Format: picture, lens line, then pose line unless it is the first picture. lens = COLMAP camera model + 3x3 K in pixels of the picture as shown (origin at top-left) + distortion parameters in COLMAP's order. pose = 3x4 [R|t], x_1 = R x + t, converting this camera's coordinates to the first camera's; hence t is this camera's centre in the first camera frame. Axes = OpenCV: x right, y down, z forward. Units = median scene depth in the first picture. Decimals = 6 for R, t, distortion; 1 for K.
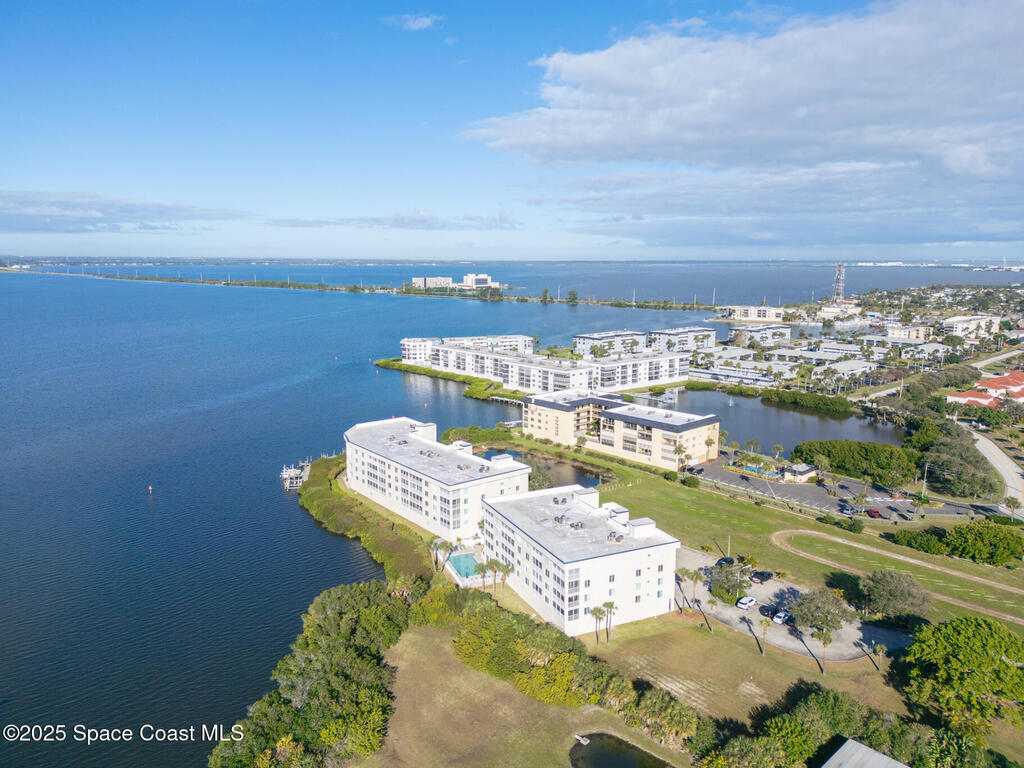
lens RADIAL K [[720.3, 0, 514.6], [0, 720.3, 385.4], [0, 0, 1]] dist [0.115609, -0.148556]
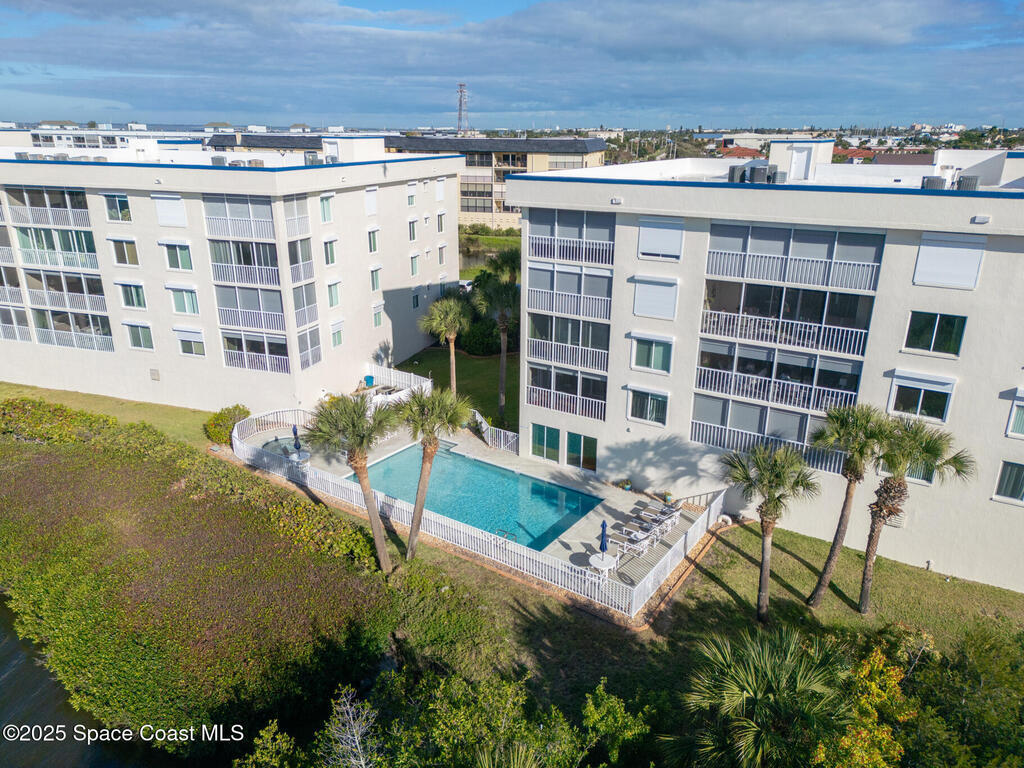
lens RADIAL K [[720.3, 0, 514.6], [0, 720.3, 385.4], [0, 0, 1]] dist [0.115609, -0.148556]
pose [[0.842579, -0.177867, 0.508354, -0.133818], [0.091181, 0.977376, 0.190844, 0.146596], [-0.530798, -0.114449, 0.839735, 0.676349]]
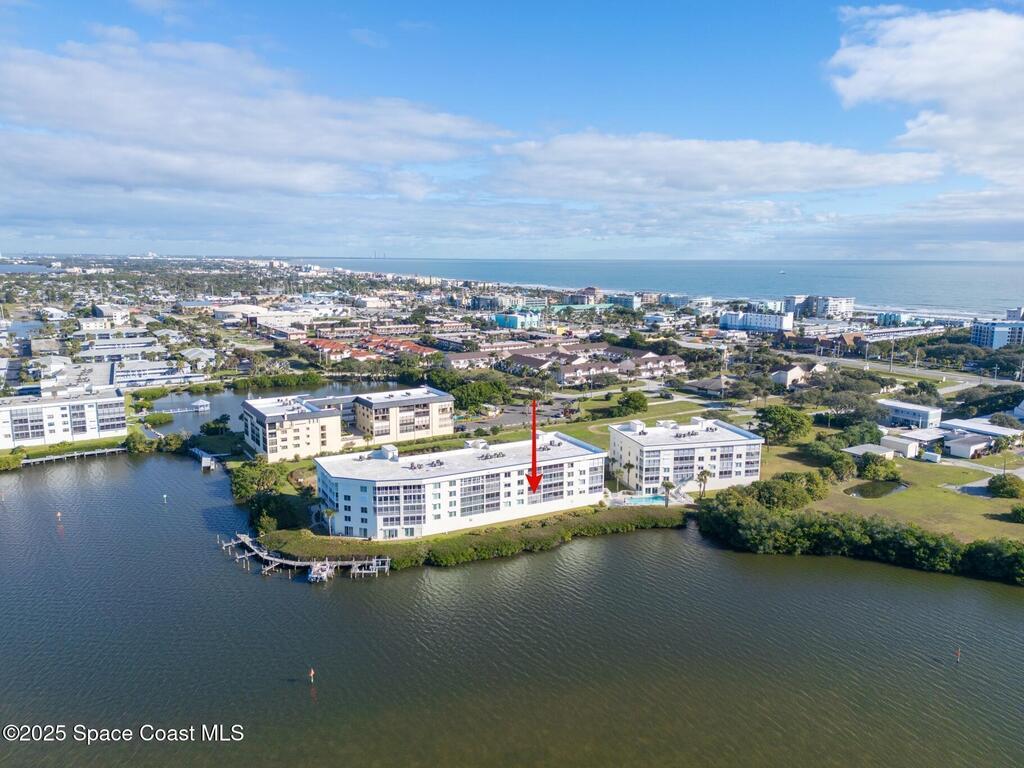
lens RADIAL K [[720.3, 0, 514.6], [0, 720.3, 385.4], [0, 0, 1]] dist [0.115609, -0.148556]
pose [[0.176685, -0.177052, 0.968212, -1.057252], [0.164717, 0.975135, 0.148260, -0.137961], [-0.970387, 0.133286, 0.201455, 0.787301]]
